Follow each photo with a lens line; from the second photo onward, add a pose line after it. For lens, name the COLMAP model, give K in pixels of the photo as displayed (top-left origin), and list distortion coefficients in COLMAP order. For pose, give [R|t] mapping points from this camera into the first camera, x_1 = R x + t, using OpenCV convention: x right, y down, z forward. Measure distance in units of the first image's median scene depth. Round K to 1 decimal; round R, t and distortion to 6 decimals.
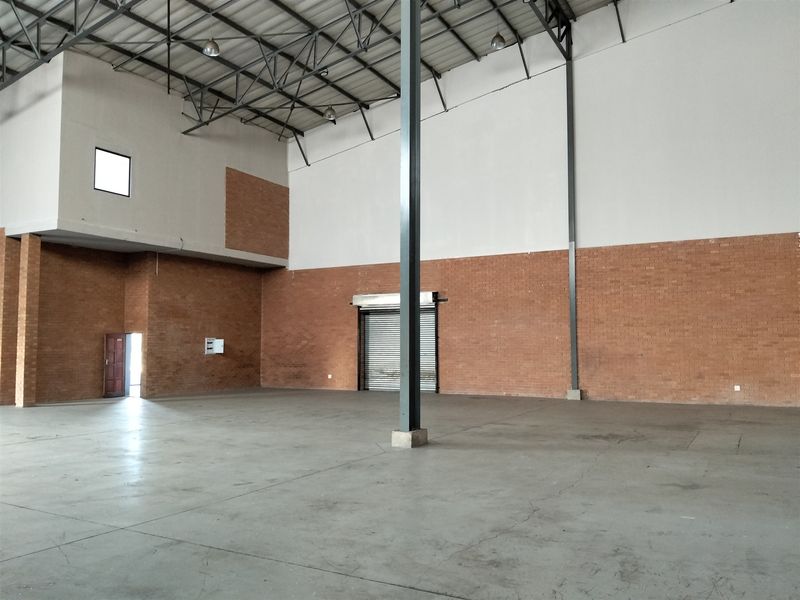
lens RADIAL K [[642.4, 0, 399.6], [0, 642.4, 300.6], [0, 0, 1]] dist [0.045345, -0.116599]
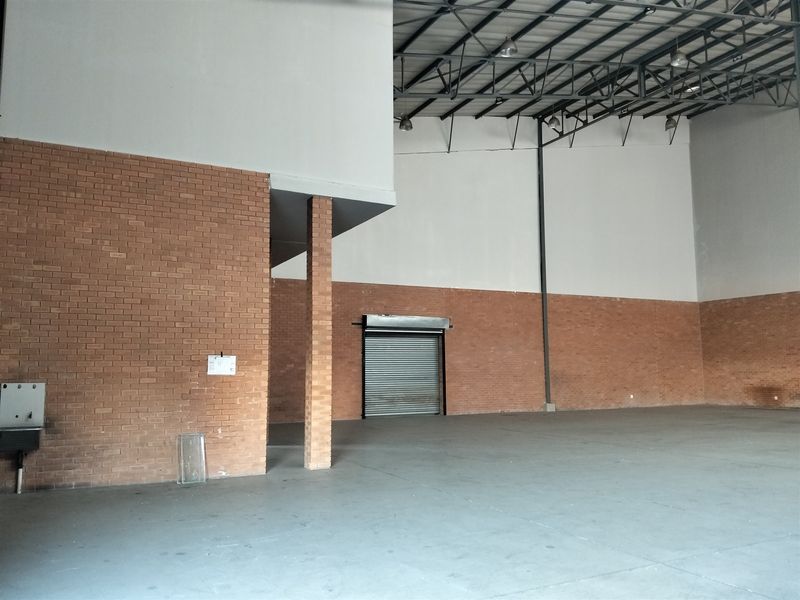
lens RADIAL K [[642.4, 0, 404.3], [0, 642.4, 299.0], [0, 0, 1]] dist [0.045345, -0.116599]
pose [[0.564697, 0.087520, 0.820644, -1.060222], [-0.052299, 0.996157, -0.070251, 0.040142], [-0.823639, -0.003249, 0.567105, 0.569298]]
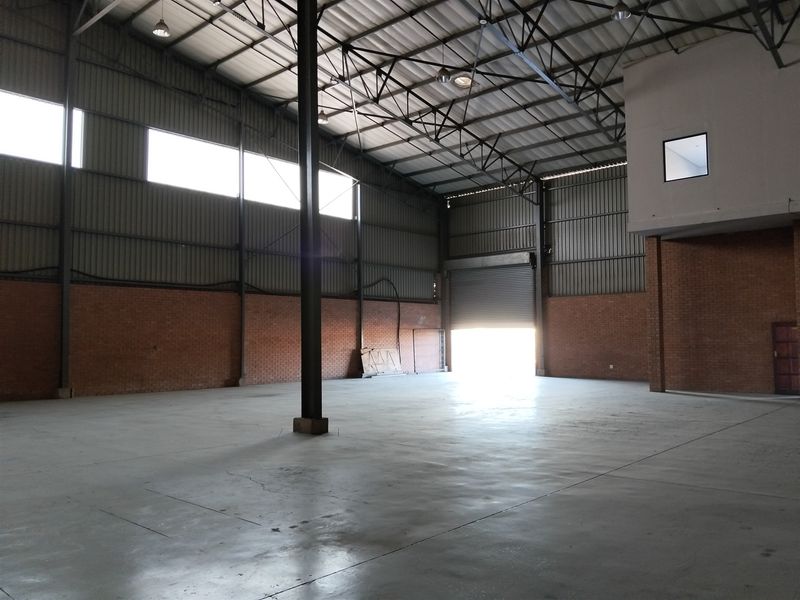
lens RADIAL K [[642.4, 0, 404.4], [0, 642.4, 298.0], [0, 0, 1]] dist [0.045345, -0.116599]
pose [[-0.216807, -0.060651, -0.974329, 0.621924], [0.073802, 0.994194, -0.078310, 0.060111], [0.973421, -0.088886, -0.211072, 0.833051]]
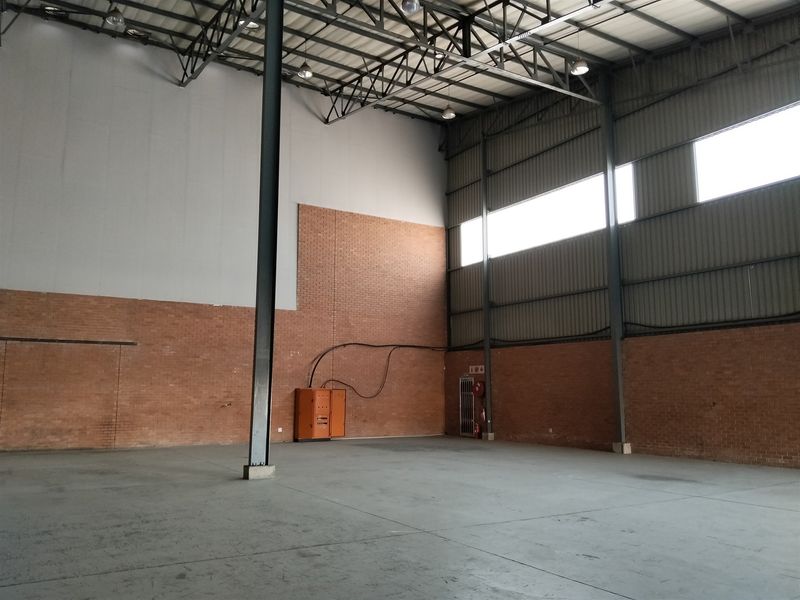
lens RADIAL K [[642.4, 0, 408.3], [0, 642.4, 296.7], [0, 0, 1]] dist [0.045345, -0.116599]
pose [[-0.885359, 0.070285, 0.459565, -0.487819], [-0.029974, 0.977820, -0.207292, 0.079004], [-0.463941, -0.197303, -0.863615, 1.185686]]
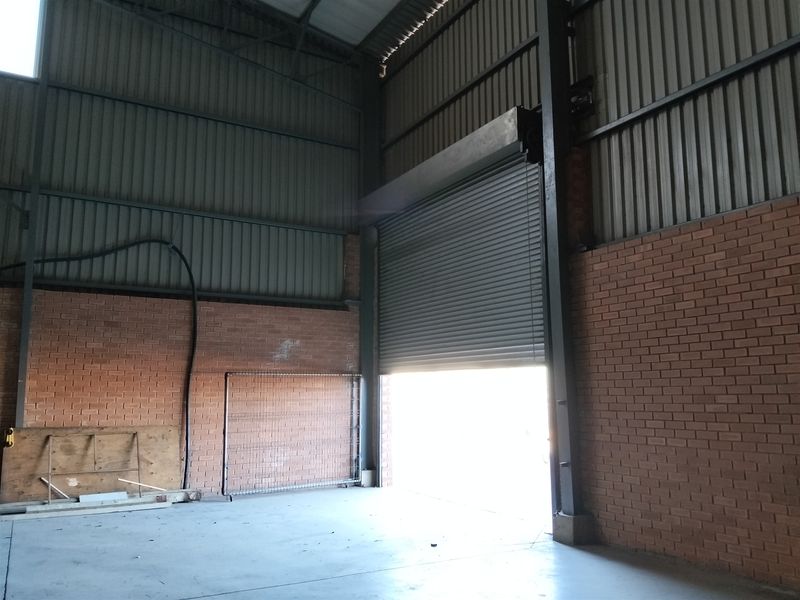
lens RADIAL K [[642.4, 0, 405.1], [0, 642.4, 299.7], [0, 0, 1]] dist [0.045345, -0.116599]
pose [[-0.522828, -0.124685, -0.843270, -0.585508], [0.064082, 0.980697, -0.184735, 0.068328], [0.850026, -0.150623, -0.504746, 0.959146]]
